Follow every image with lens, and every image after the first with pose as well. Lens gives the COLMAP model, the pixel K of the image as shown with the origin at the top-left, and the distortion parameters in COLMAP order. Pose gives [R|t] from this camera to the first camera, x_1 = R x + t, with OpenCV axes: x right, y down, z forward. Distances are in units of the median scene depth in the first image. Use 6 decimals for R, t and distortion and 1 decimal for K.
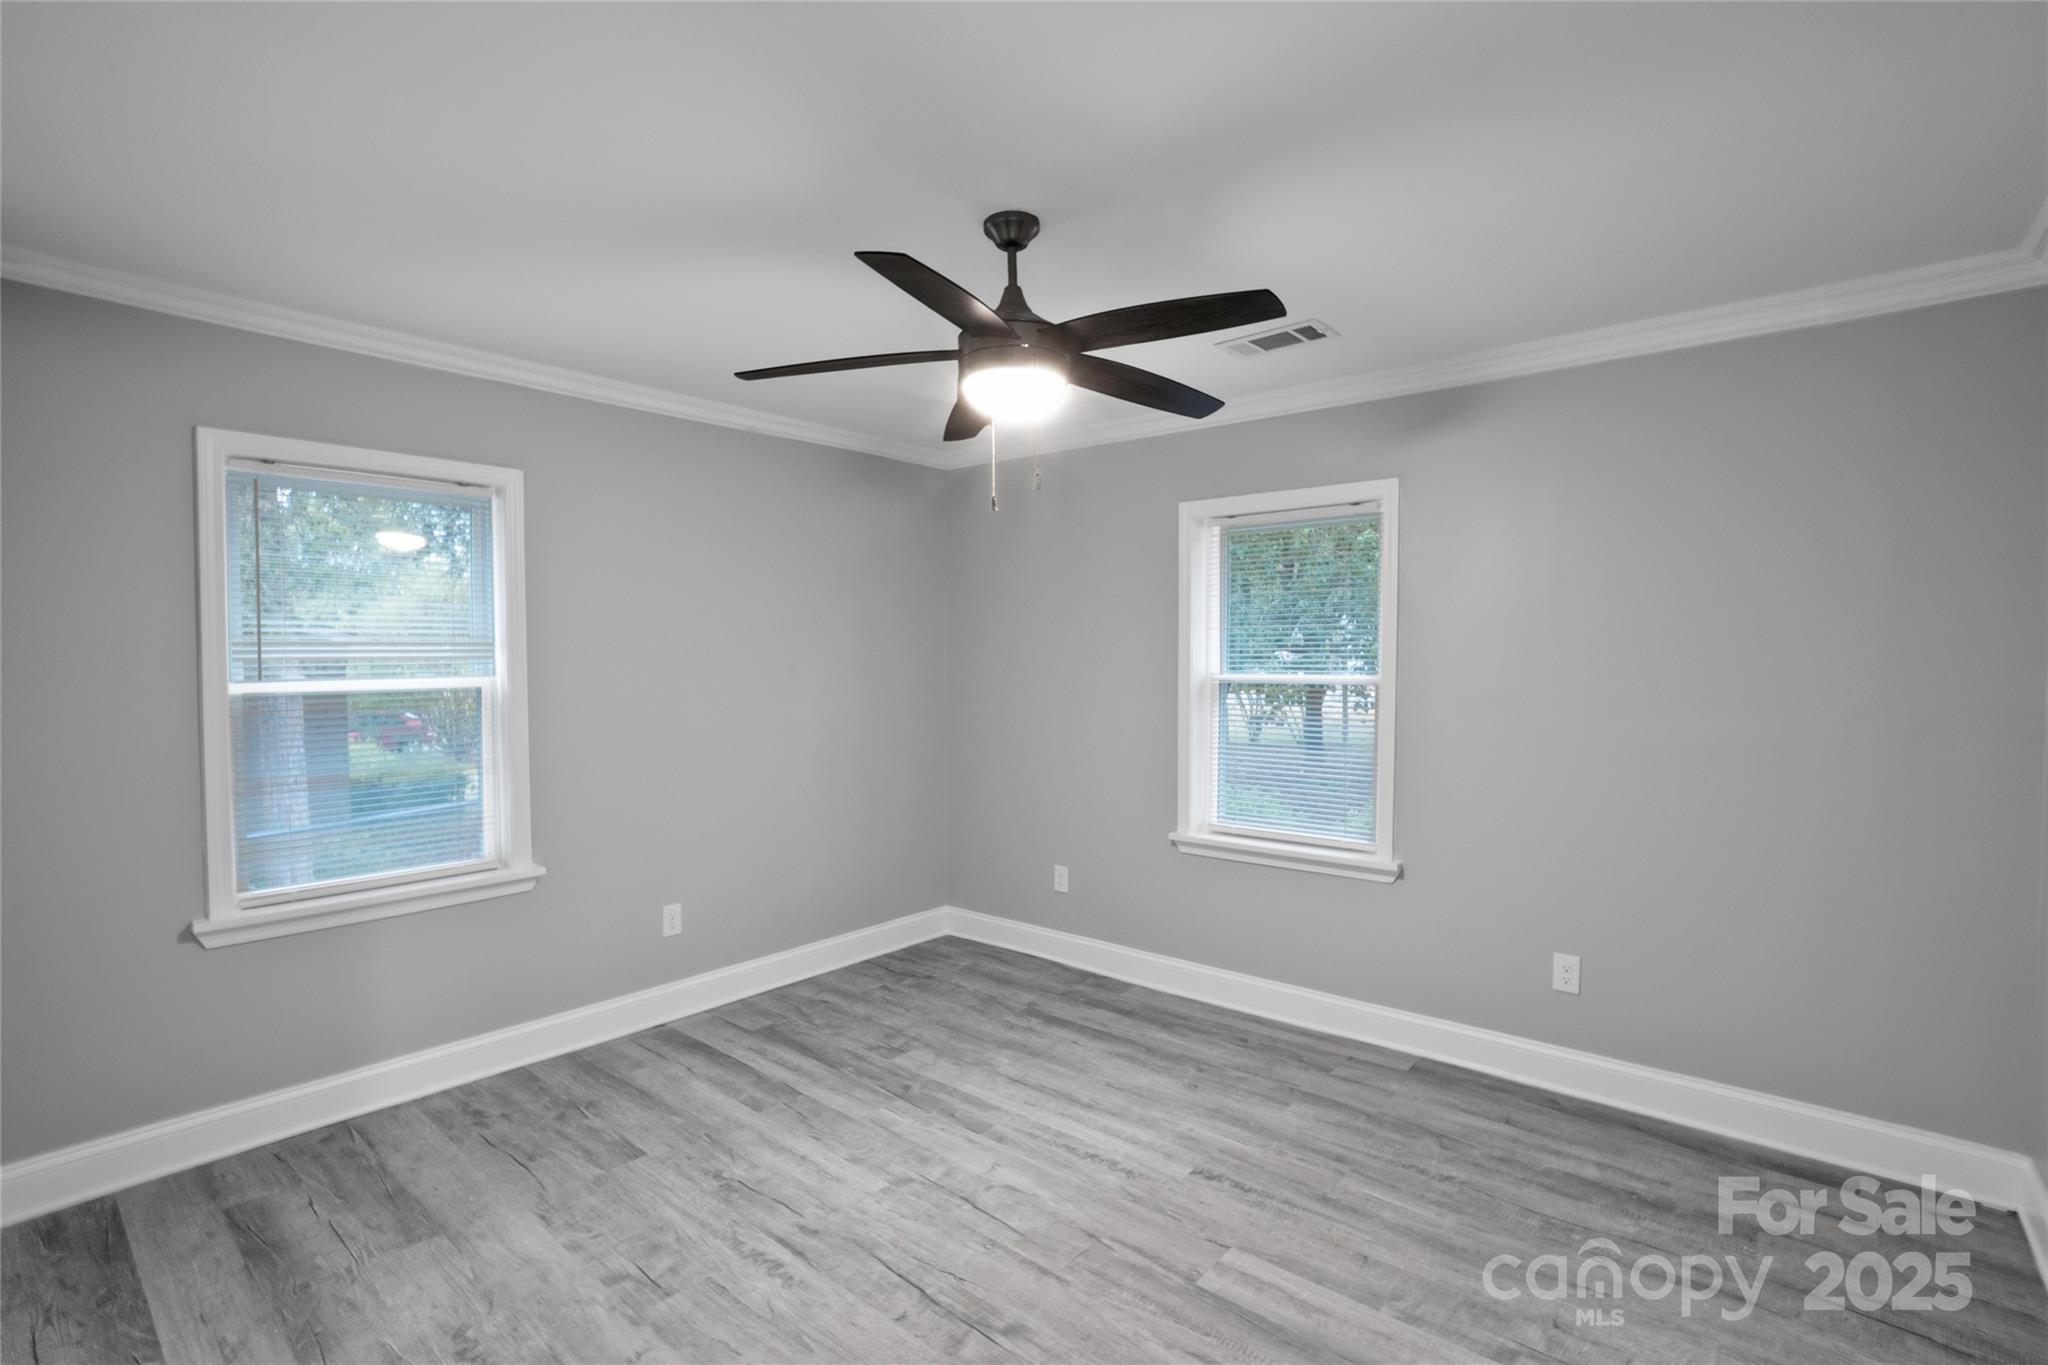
lens RADIAL K [[955.2, 0, 1024.8], [0, 955.2, 665.8], [0, 0, 1]] dist [-0.030047, 0.000947]
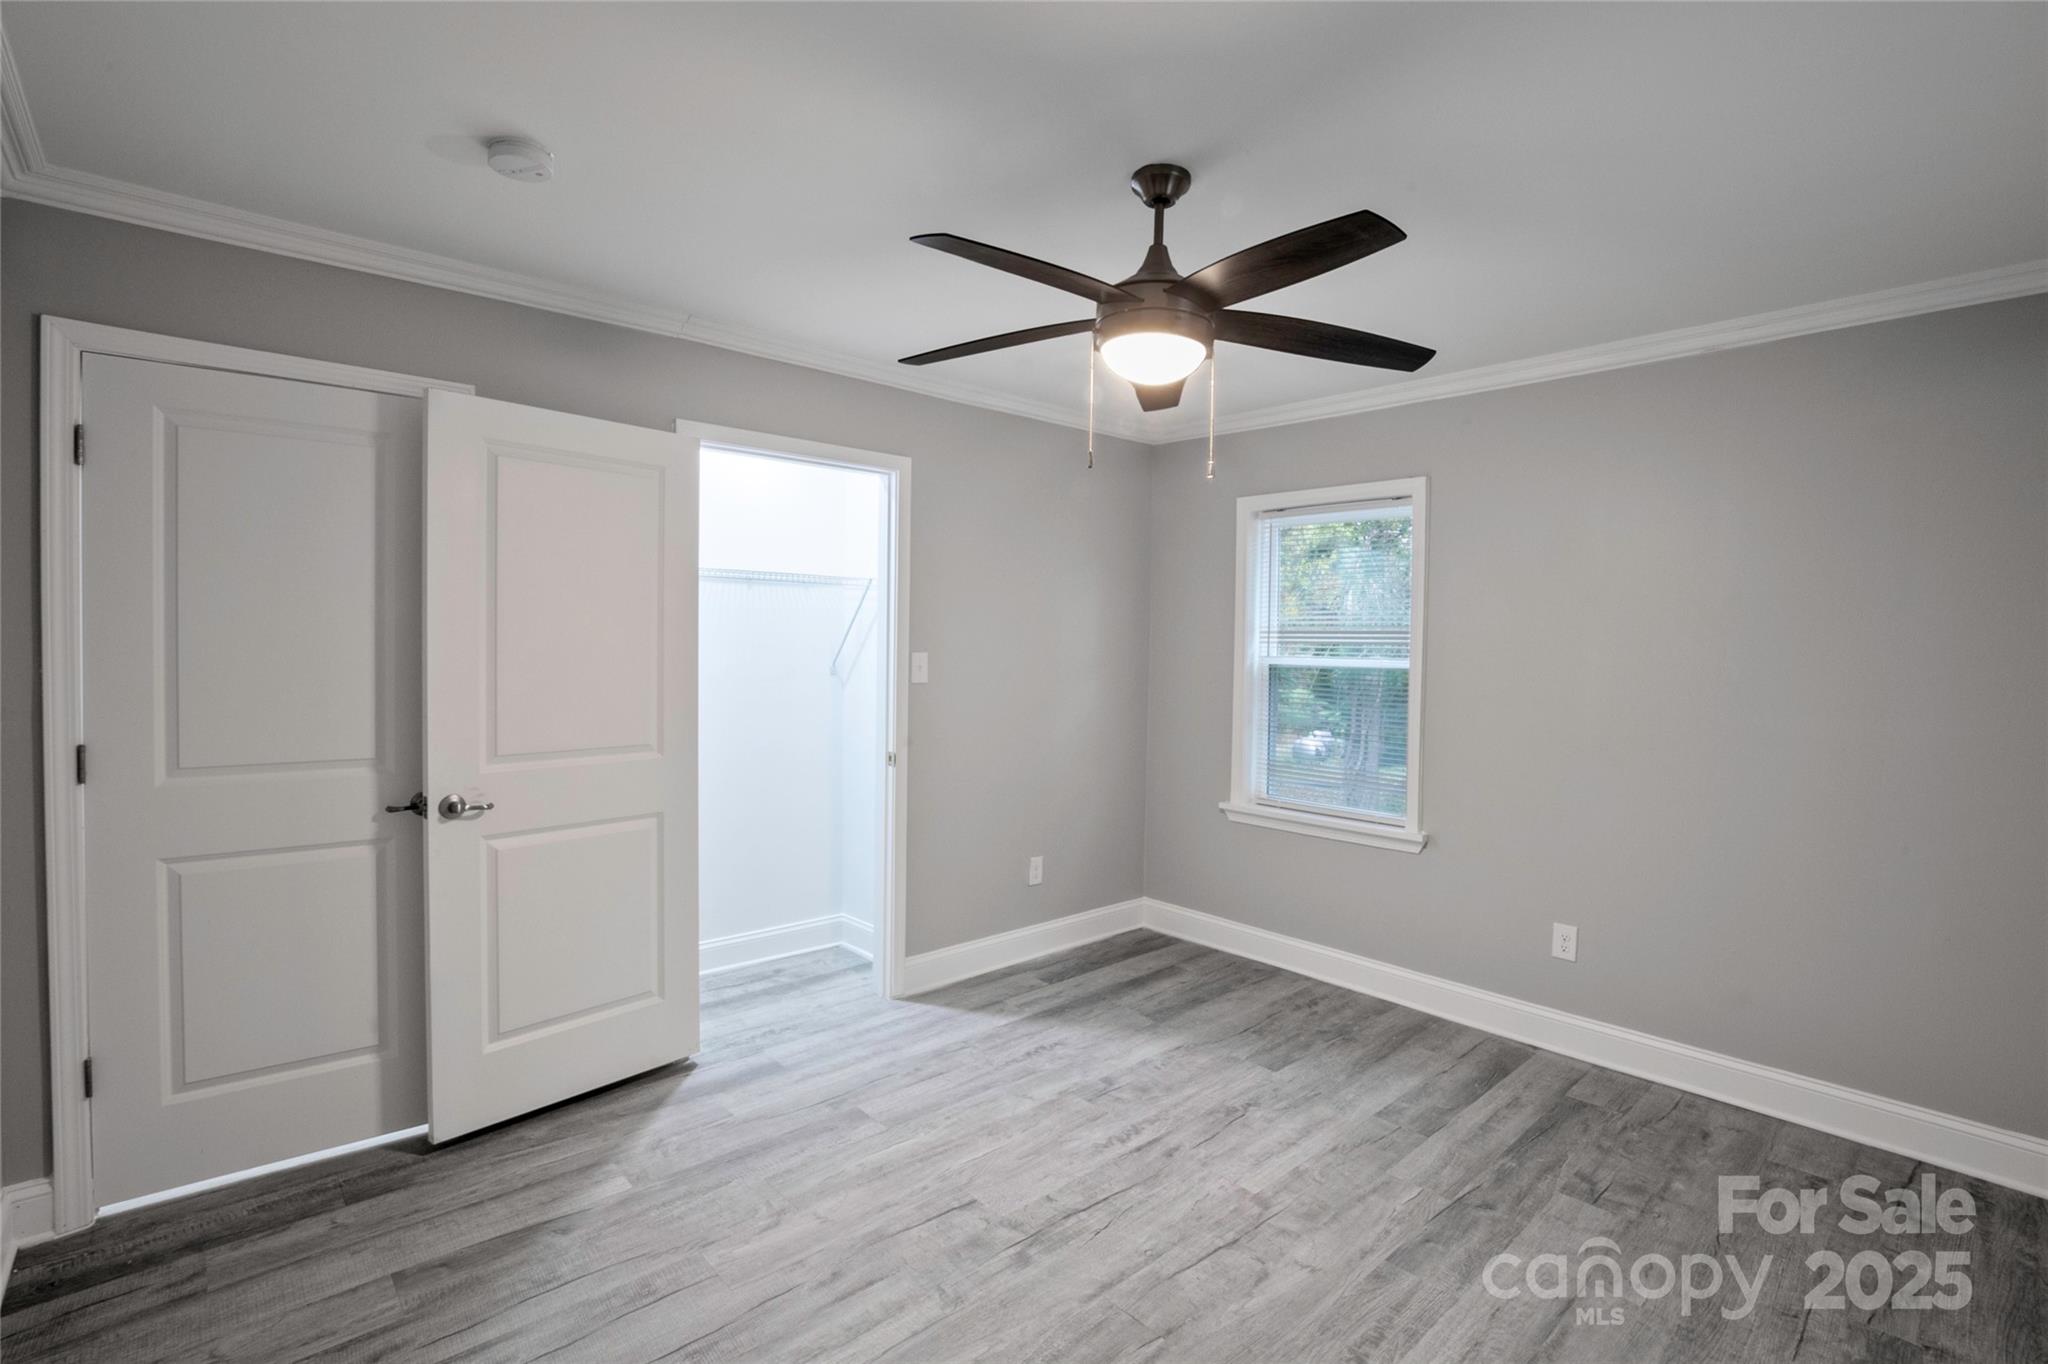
lens RADIAL K [[955.2, 0, 1024.8], [0, 955.2, 665.3], [0, 0, 1]] dist [-0.030047, 0.000947]
pose [[-0.134635, 0.027931, -0.990502, 0.743035], [-0.027363, 0.999117, 0.031893, -0.007009], [0.990517, 0.031397, -0.133752, 0.802489]]
